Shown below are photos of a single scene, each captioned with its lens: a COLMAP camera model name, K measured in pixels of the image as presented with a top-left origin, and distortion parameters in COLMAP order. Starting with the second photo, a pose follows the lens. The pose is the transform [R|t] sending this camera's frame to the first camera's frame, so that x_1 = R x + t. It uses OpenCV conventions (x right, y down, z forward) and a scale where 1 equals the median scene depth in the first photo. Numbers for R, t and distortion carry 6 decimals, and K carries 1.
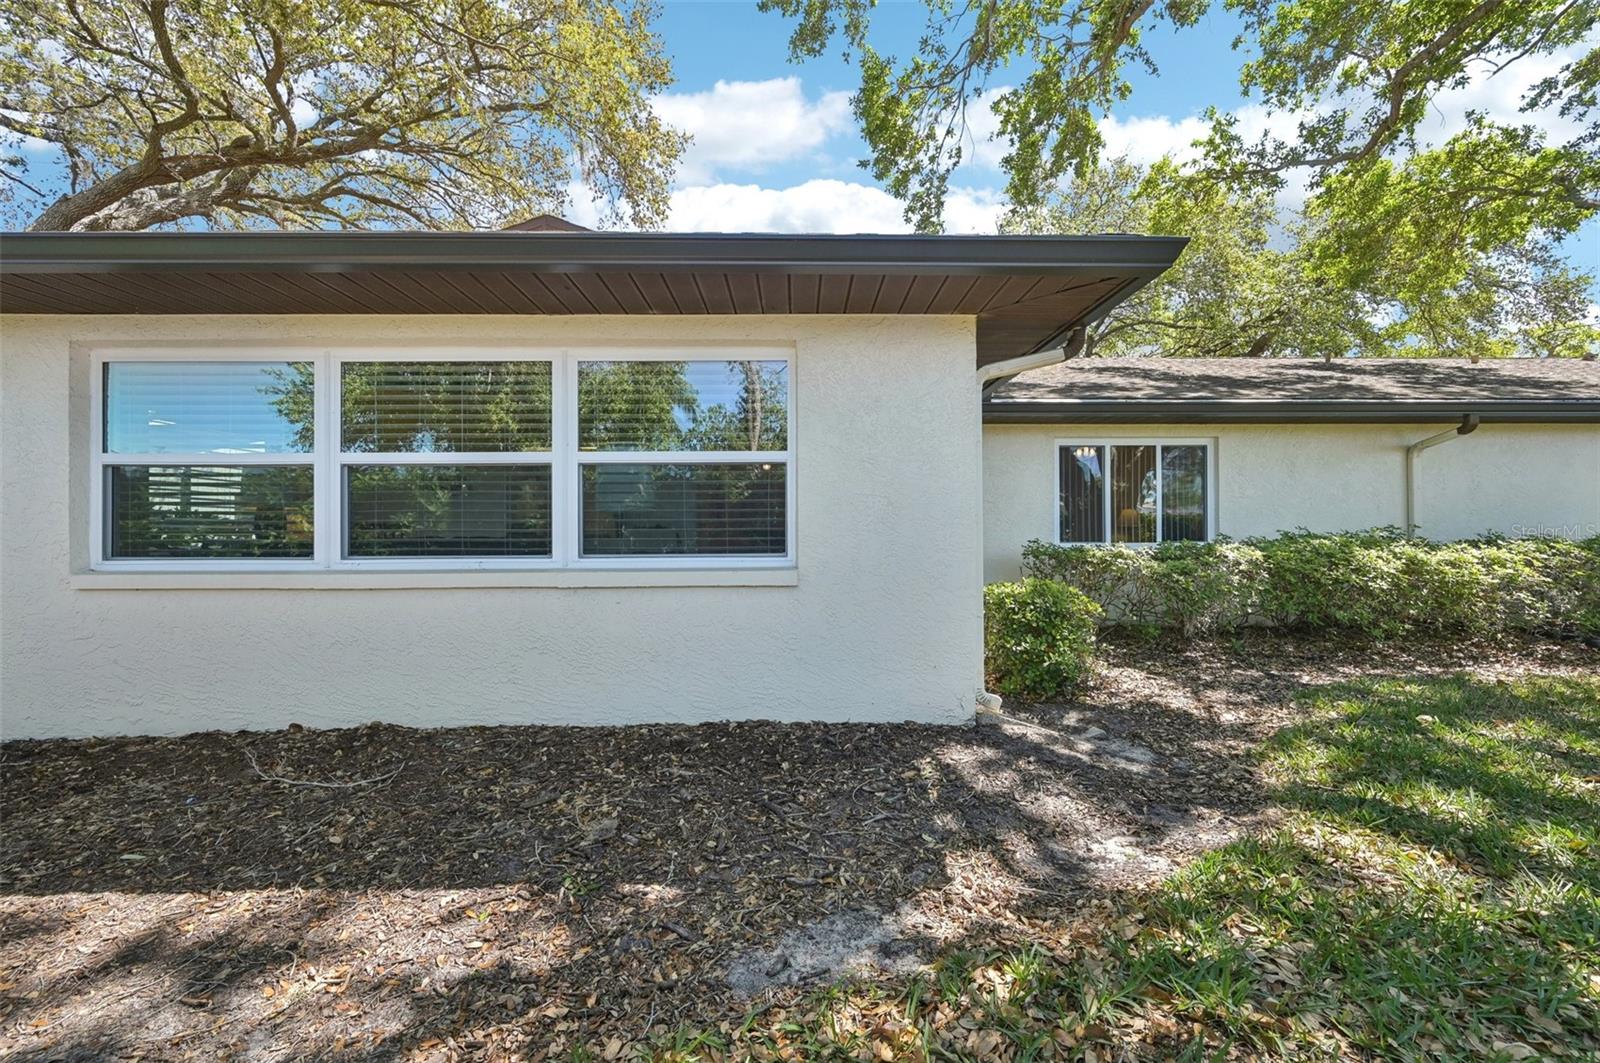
lens RADIAL K [[656.1, 0, 800.9], [0, 656.1, 548.9], [0, 0, 1]] dist [-0.001203, 0.000315]
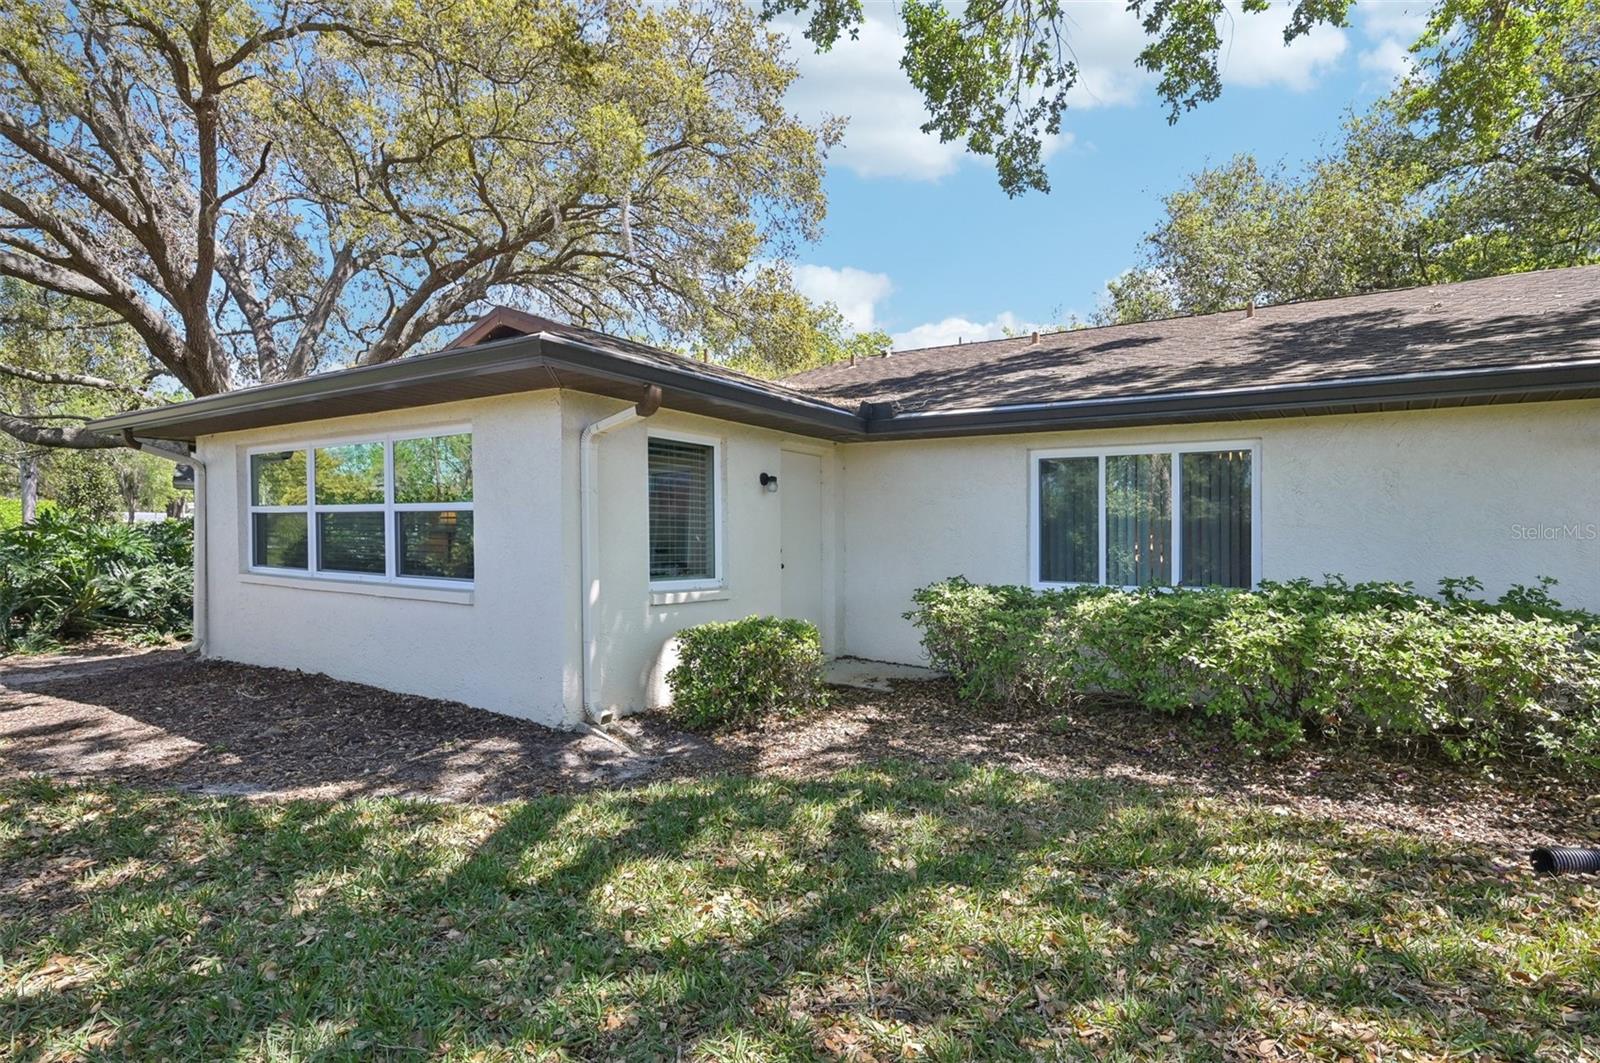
lens RADIAL K [[867.2, 0, 797.5], [0, 867.2, 577.9], [0, 0, 1]] dist [0.001859, 0.000202]
pose [[0.803831, 0.044190, -0.593214, 1.482301], [-0.036016, 0.999023, 0.025617, -0.062150], [0.593767, 0.000774, 0.804637, -0.009616]]
